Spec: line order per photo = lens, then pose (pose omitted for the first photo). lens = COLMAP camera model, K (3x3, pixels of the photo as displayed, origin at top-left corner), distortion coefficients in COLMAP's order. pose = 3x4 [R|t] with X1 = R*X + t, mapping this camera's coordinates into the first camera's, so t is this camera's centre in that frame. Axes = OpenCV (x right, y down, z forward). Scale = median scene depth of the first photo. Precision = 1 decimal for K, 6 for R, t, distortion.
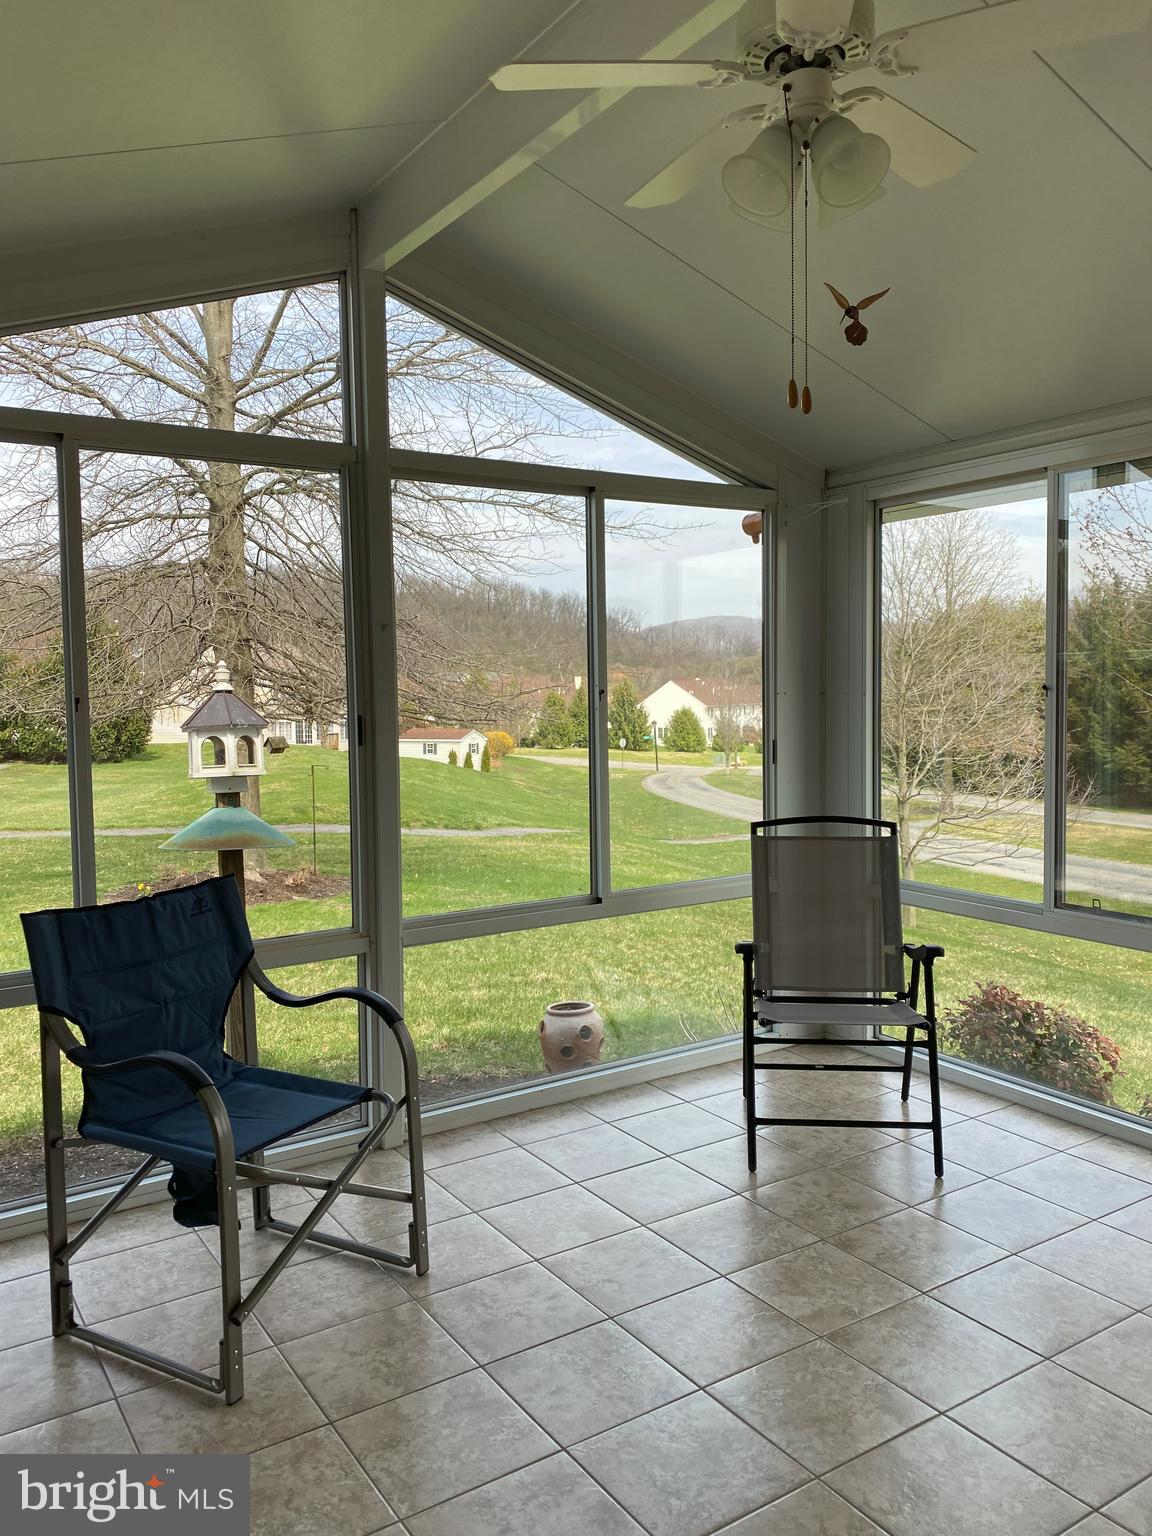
lens RADIAL K [[1192.1, 0, 573.2], [0, 1192.1, 760.9], [0, 0, 1]] dist [-0.021535, 0.026012]
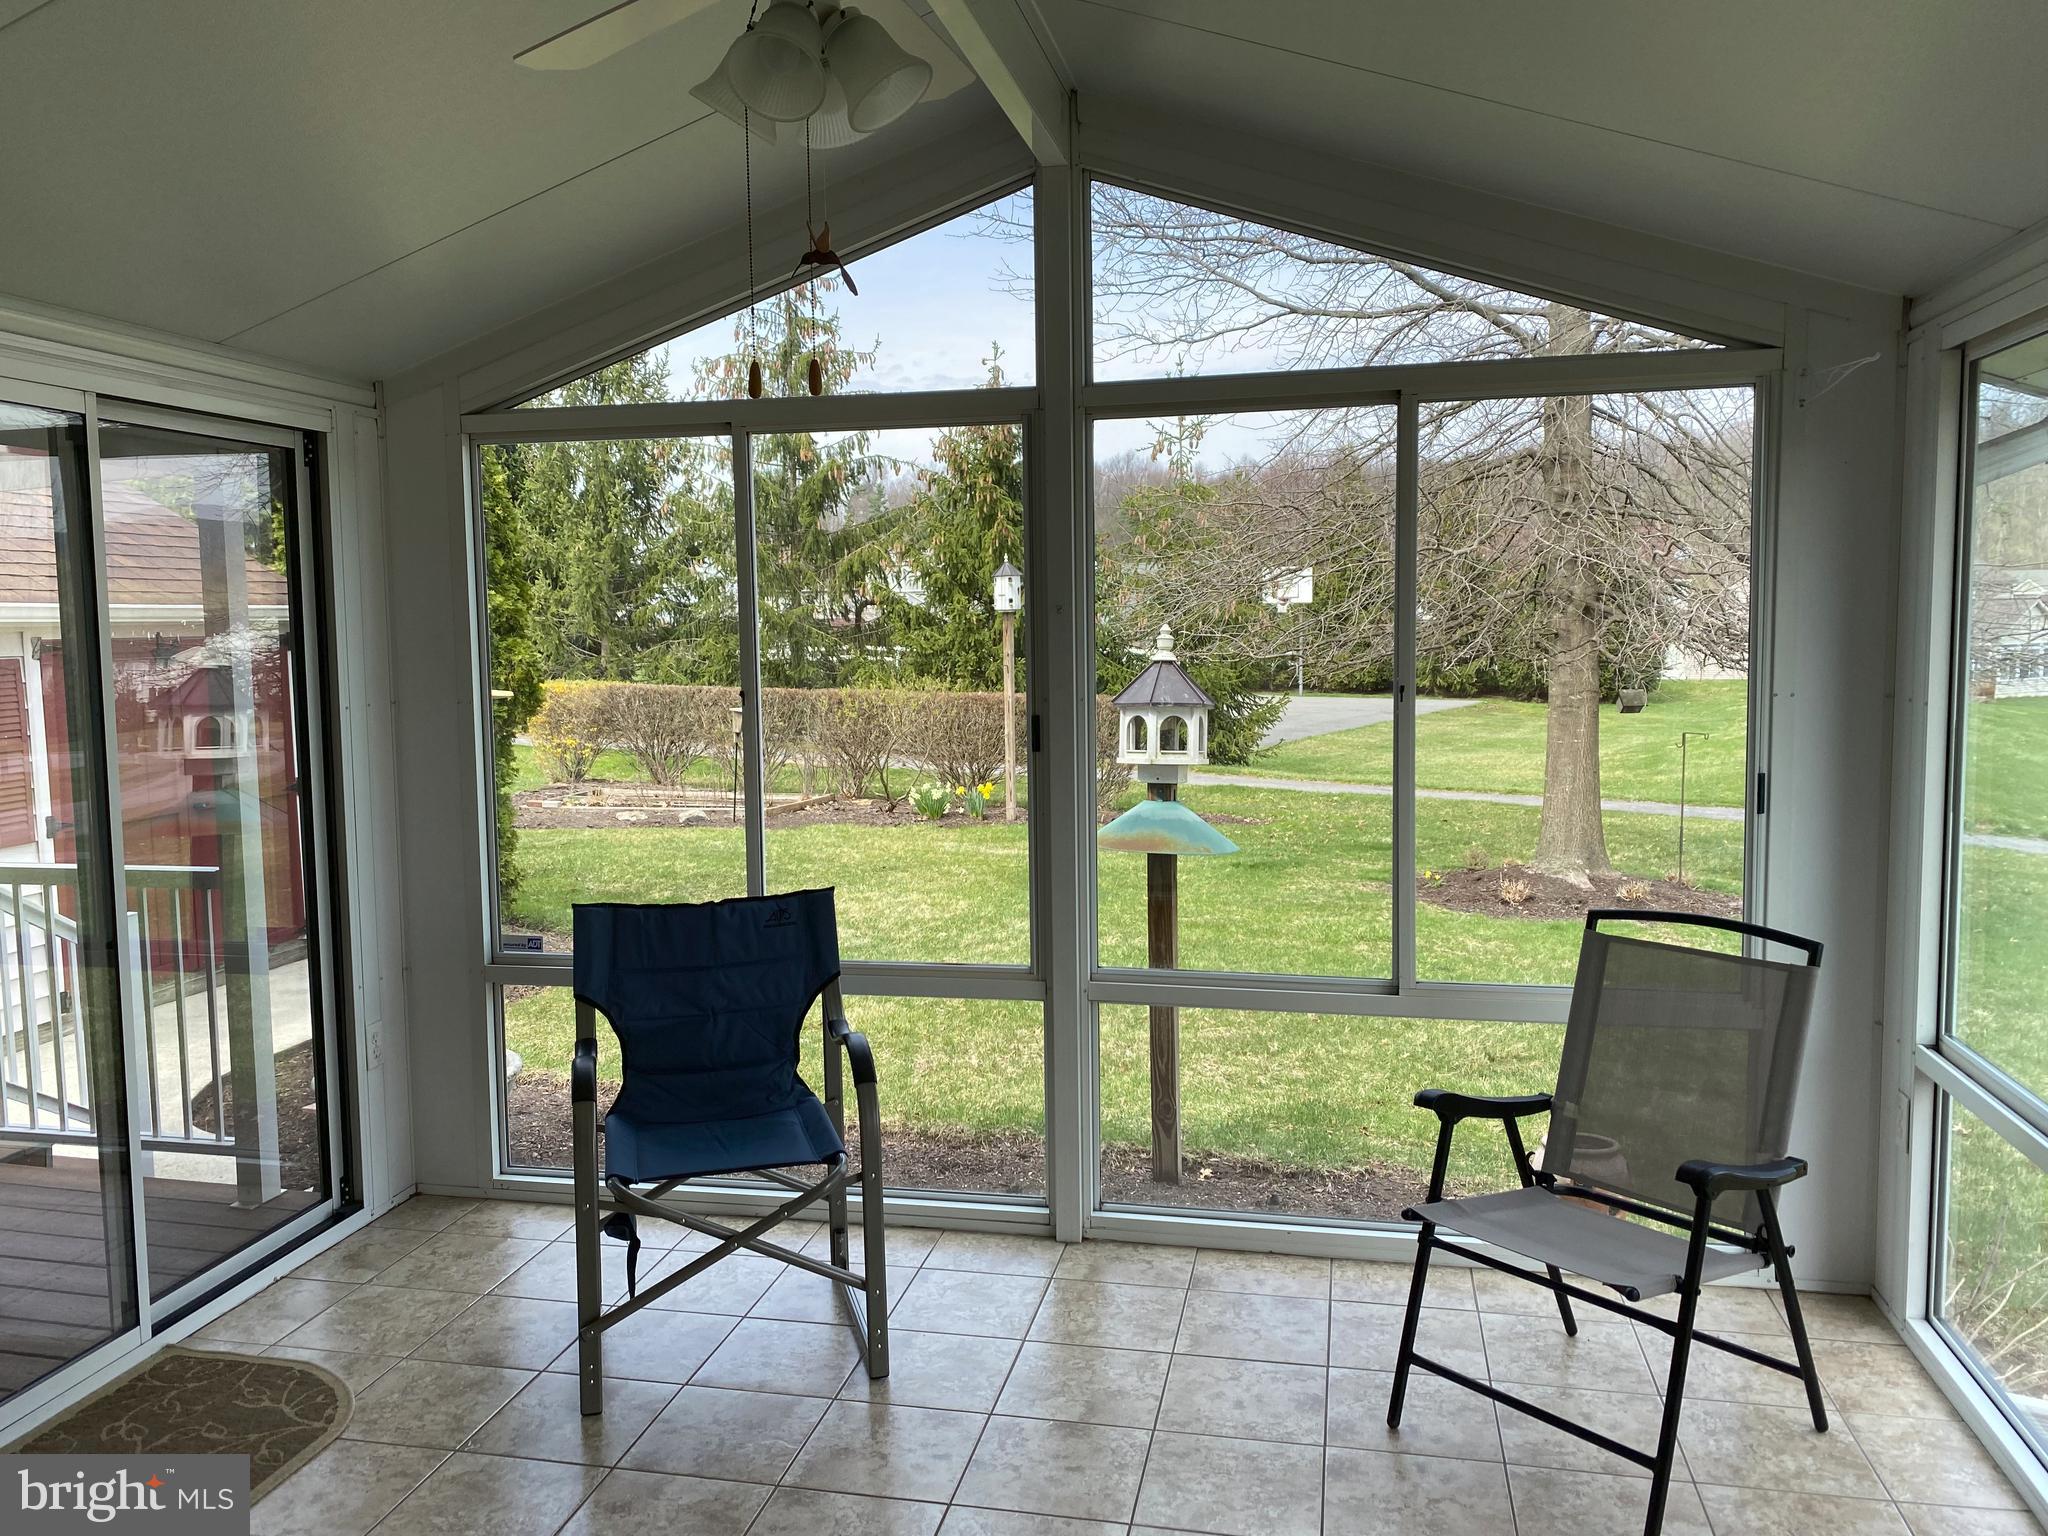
lens RADIAL K [[1589.5, 0, 1010.3], [0, 1589.5, 771.8], [0, 0, 1]] dist [-0.021535, 0.026012]
pose [[0.678241, 0.075004, -0.731002, 0.610066], [-0.035749, 0.996967, 0.069125, -0.074353], [0.733970, -0.020751, 0.678865, 0.236047]]
